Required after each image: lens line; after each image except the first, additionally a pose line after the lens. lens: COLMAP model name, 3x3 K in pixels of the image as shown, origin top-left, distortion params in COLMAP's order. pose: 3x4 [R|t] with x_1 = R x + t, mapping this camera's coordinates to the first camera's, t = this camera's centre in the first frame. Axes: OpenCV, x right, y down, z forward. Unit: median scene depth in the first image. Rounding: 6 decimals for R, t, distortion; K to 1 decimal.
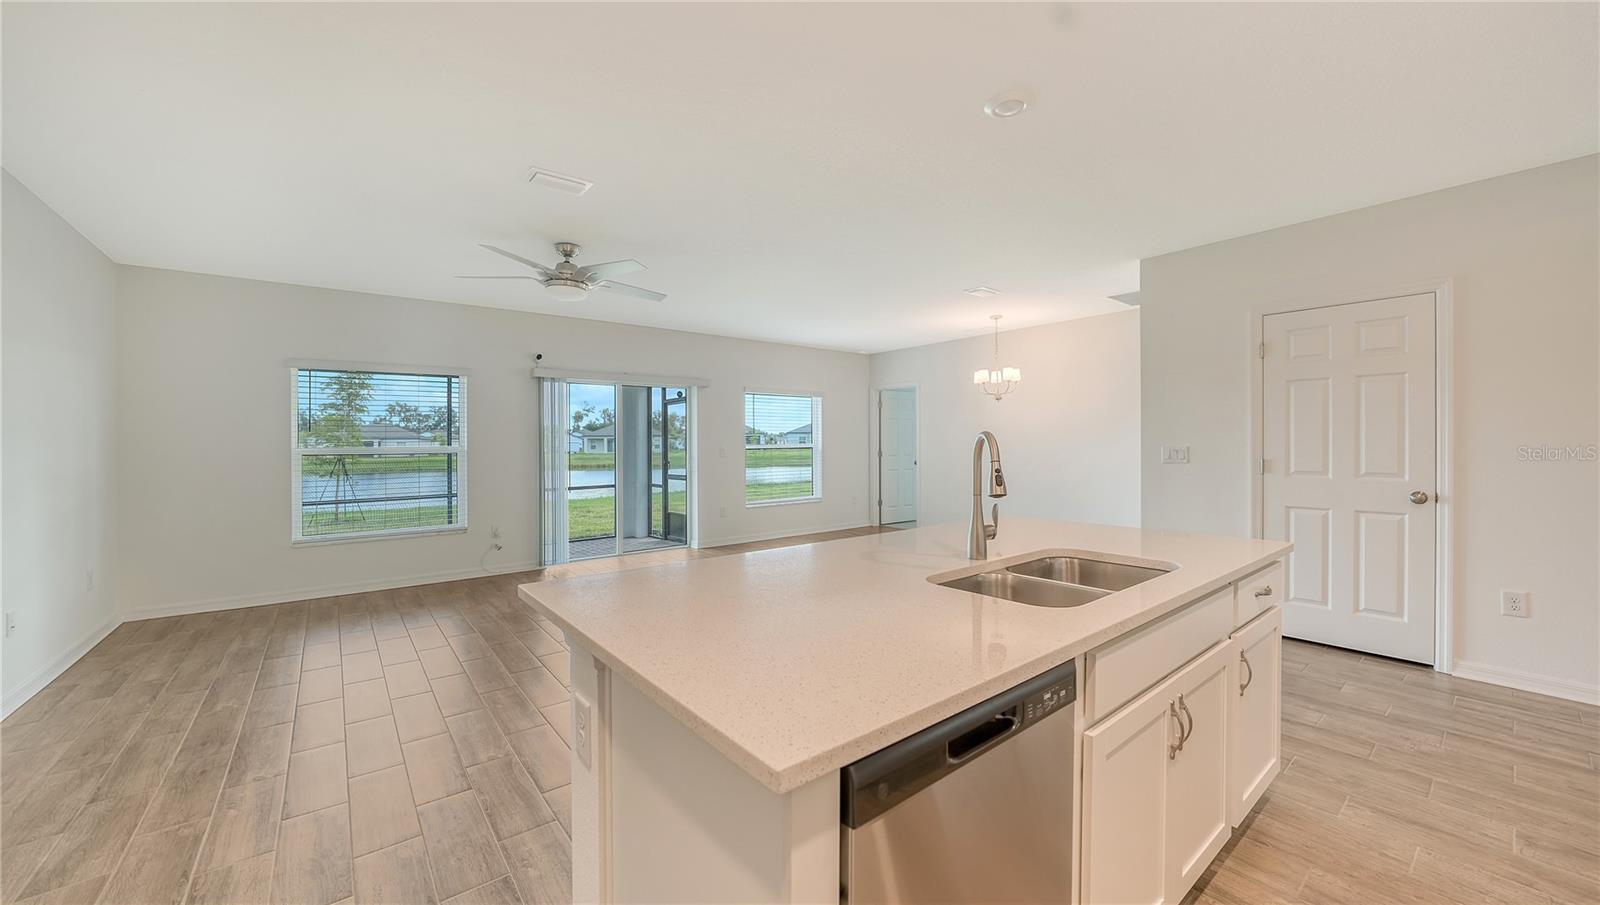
lens RADIAL K [[590.1, 0, 797.4], [0, 590.1, 443.1], [0, 0, 1]] dist [-0.017976, 0.000048]
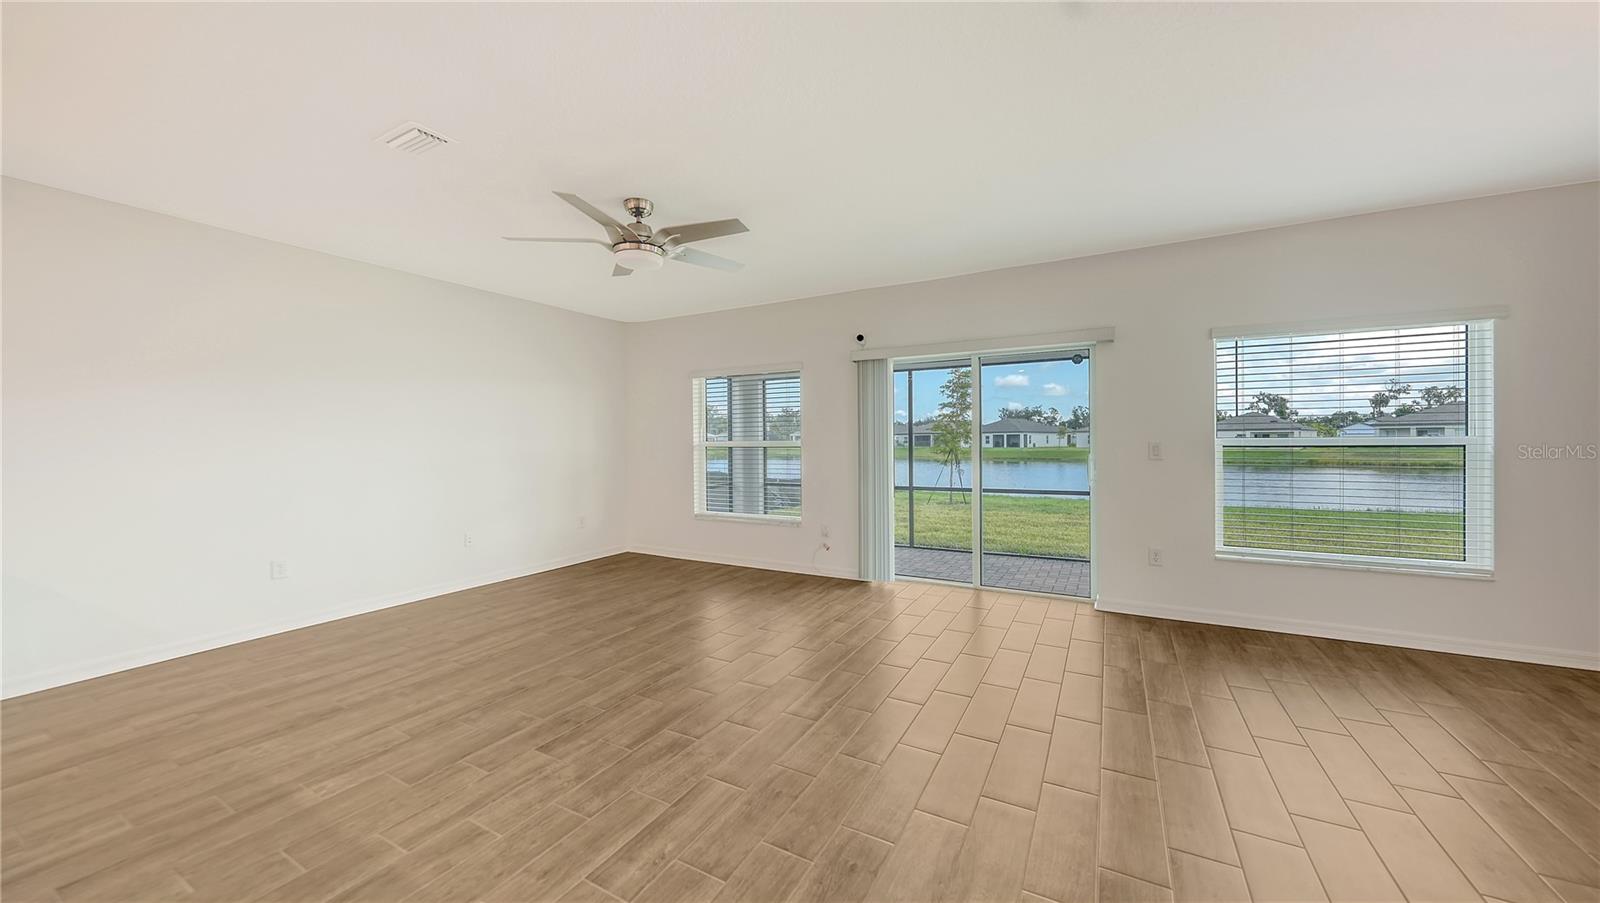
lens RADIAL K [[557.9, 0, 807.0], [0, 557.9, 442.4], [0, 0, 1]] dist [-0.000046, -0.000207]
pose [[0.390133, 0.007995, -0.920724, 0.231244], [0.004218, 0.999936, 0.010470, -0.000040], [0.920749, -0.007968, 0.390075, 0.479981]]
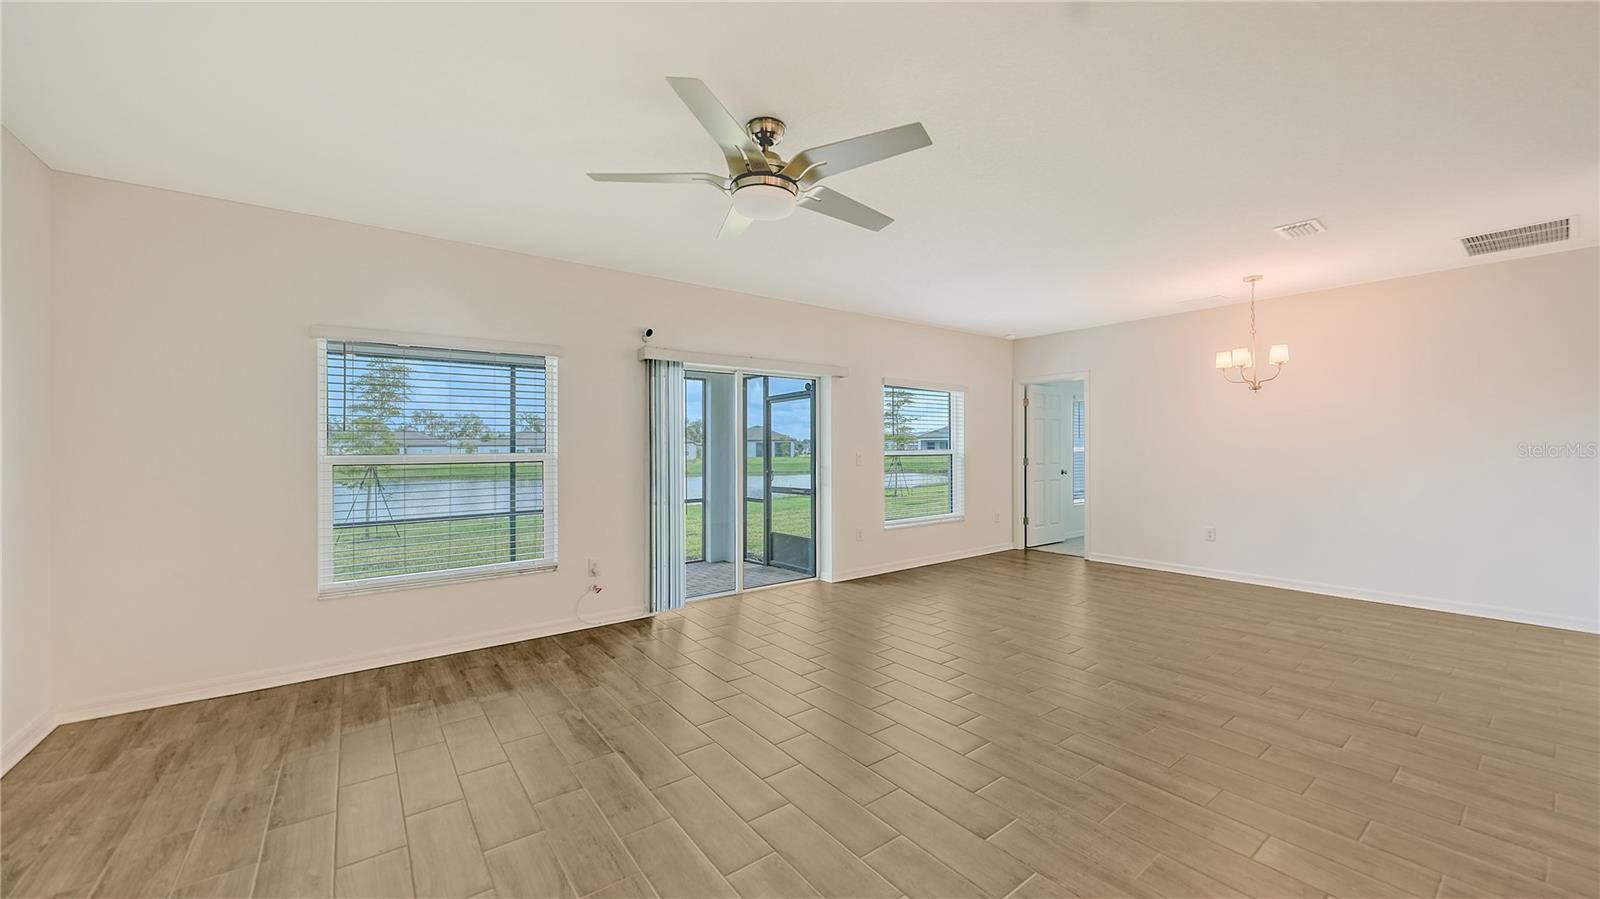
lens RADIAL K [[590.5, 0, 805.3], [0, 590.5, 447.3], [0, 0, 1]] dist [0.000197, -0.003968]
pose [[0.999713, -0.001261, -0.023914, -0.177290], [0.001151, 0.999989, -0.004604, 0.002290], [0.023920, 0.004575, 0.999703, 0.203088]]
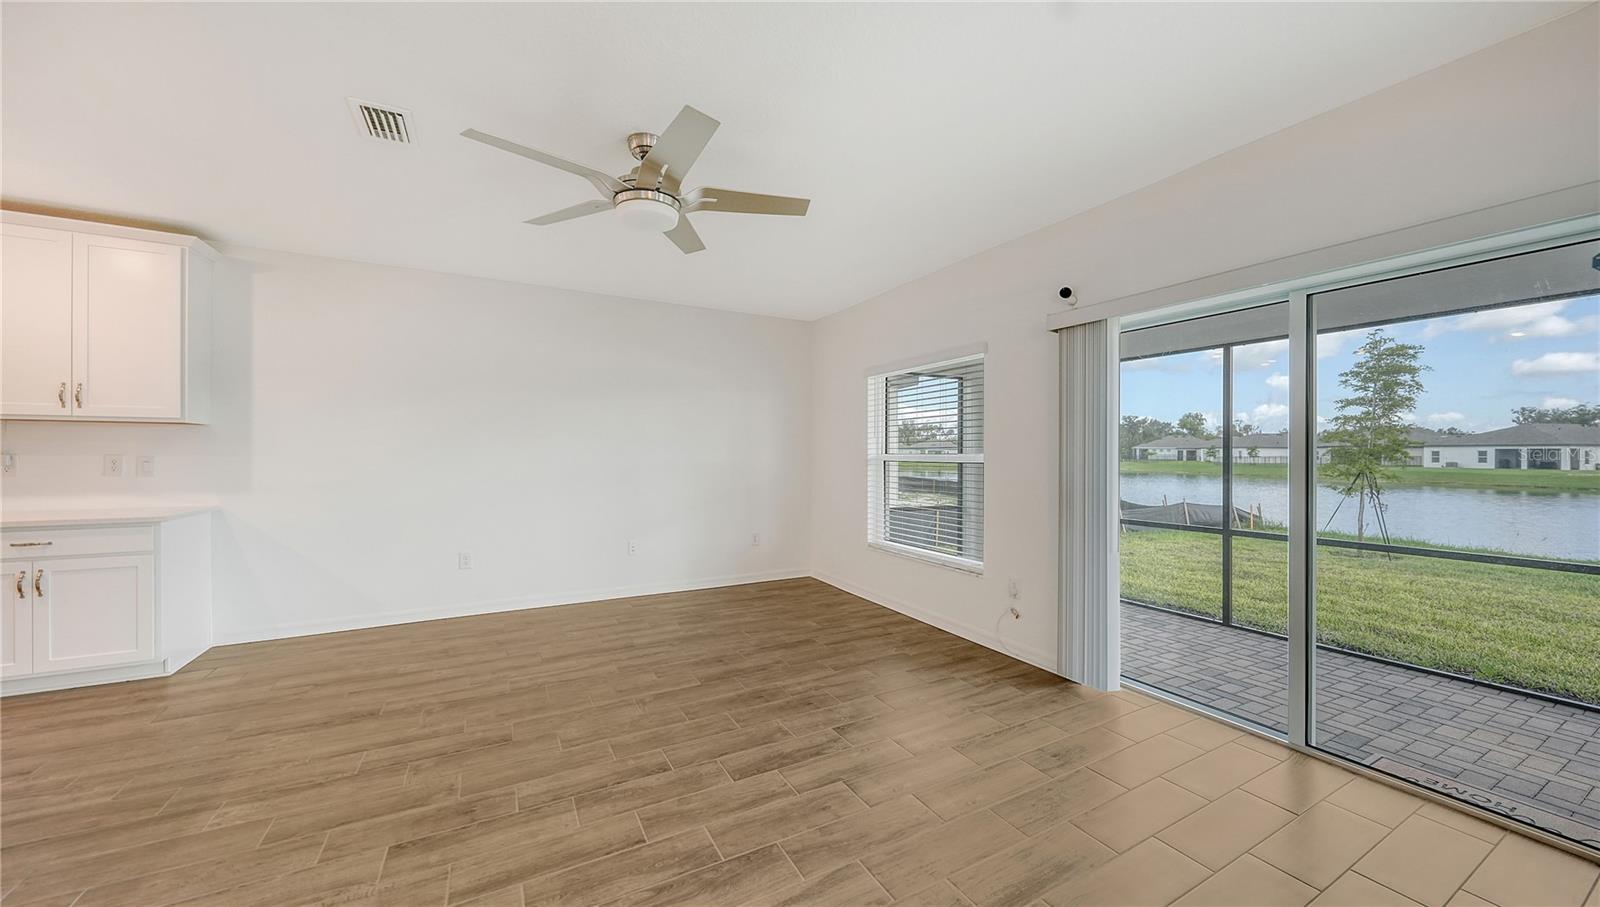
lens RADIAL K [[558.8, 0, 793.3], [0, 558.8, 455.8], [0, 0, 1]] dist [-0.001932, 0.000017]
pose [[-0.180311, 0.011660, -0.983541, 0.094890], [-0.002613, 0.999921, 0.012333, 0.000283], [0.983606, 0.004794, -0.180266, 0.671356]]
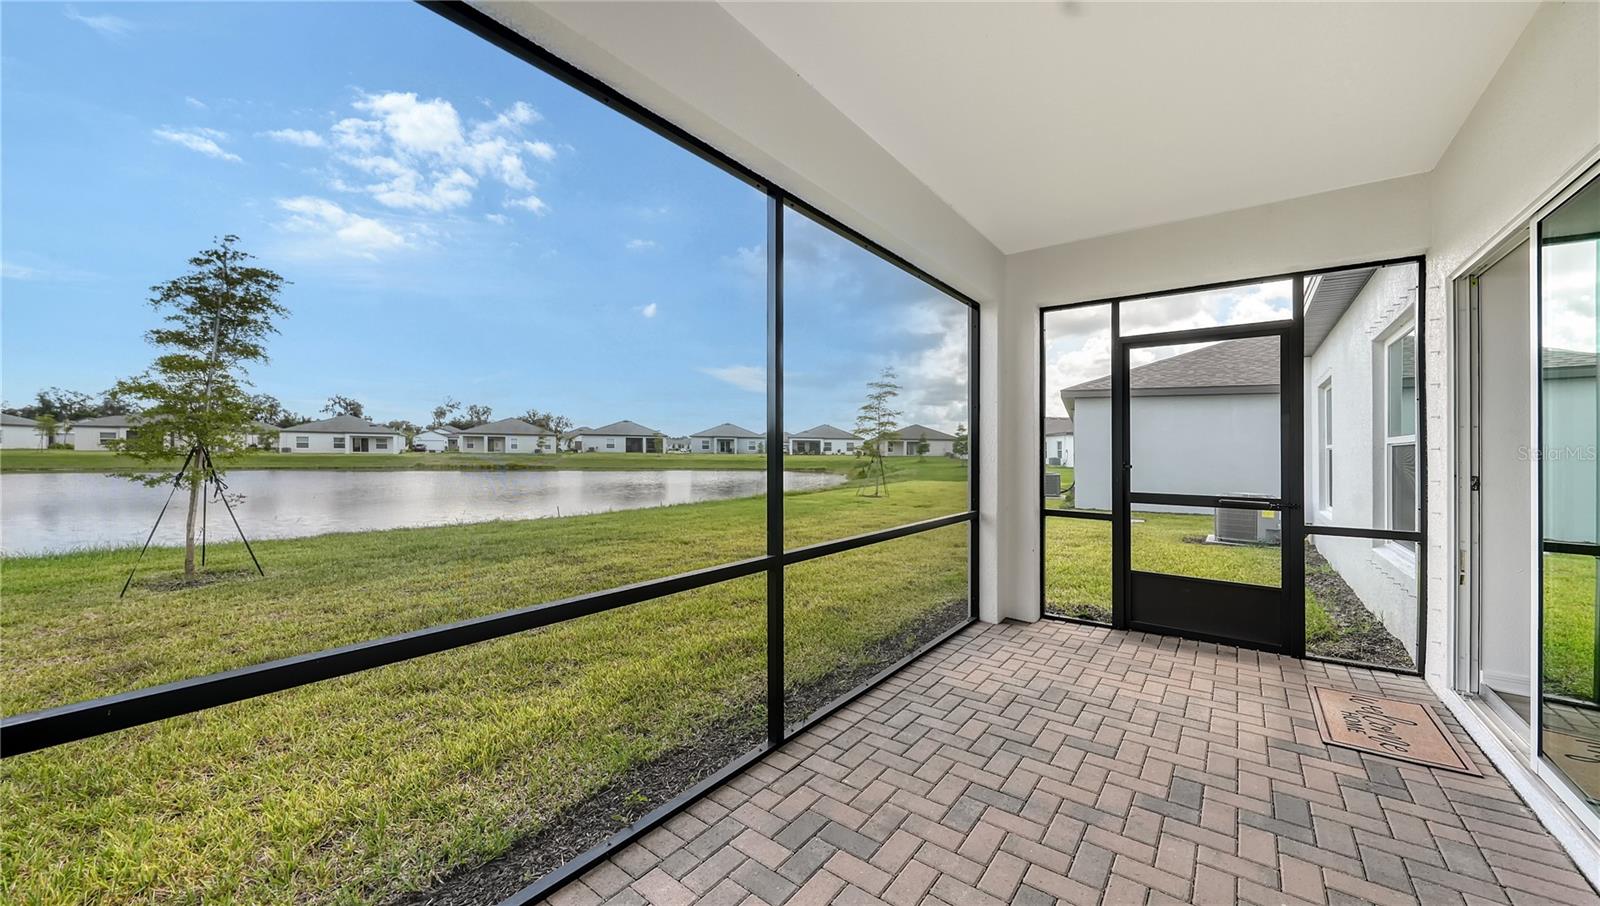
lens RADIAL K [[546.8, 0, 807.5], [0, 546.8, 460.5], [0, 0, 1]] dist [-0.002264, -0.000147]
pose [[0.968427, 0.016683, 0.248737, -0.687672], [-0.022089, 0.999576, 0.018956, 0.027682], [-0.248315, -0.023852, 0.968386, 0.736960]]
